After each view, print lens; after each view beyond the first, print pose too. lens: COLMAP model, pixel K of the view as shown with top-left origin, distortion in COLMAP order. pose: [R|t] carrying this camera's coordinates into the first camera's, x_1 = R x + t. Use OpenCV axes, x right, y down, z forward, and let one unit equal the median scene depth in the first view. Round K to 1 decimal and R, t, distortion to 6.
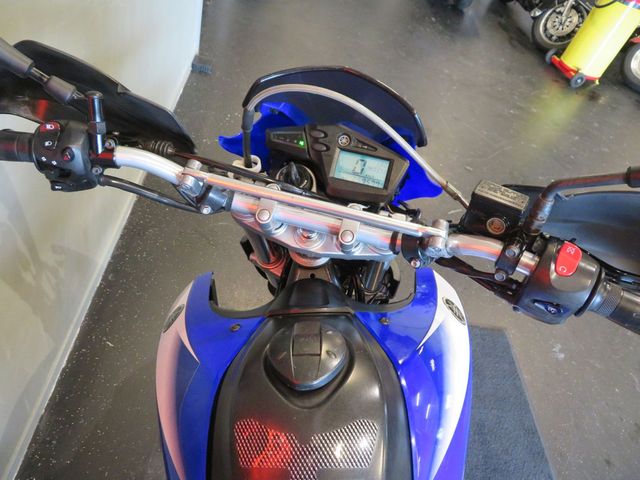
lens RADIAL K [[459.0, 0, 320.0], [0, 459.0, 240.0], [0, 0, 1]] dist [-0.005803, 0.002254]
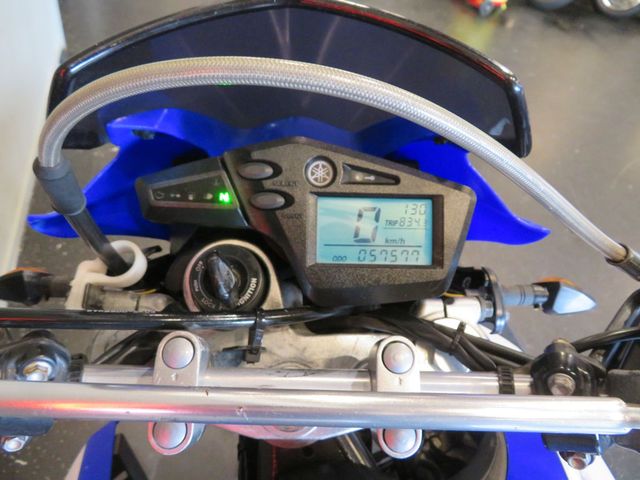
lens RADIAL K [[459.0, 0, 320.0], [0, 459.0, 240.0], [0, 0, 1]] dist [-0.005803, 0.002254]
pose [[0.968156, -0.218479, 0.122232, -0.014763], [0.209733, 0.974439, 0.080505, -0.189499], [-0.136696, -0.052305, 0.989231, 0.564355]]
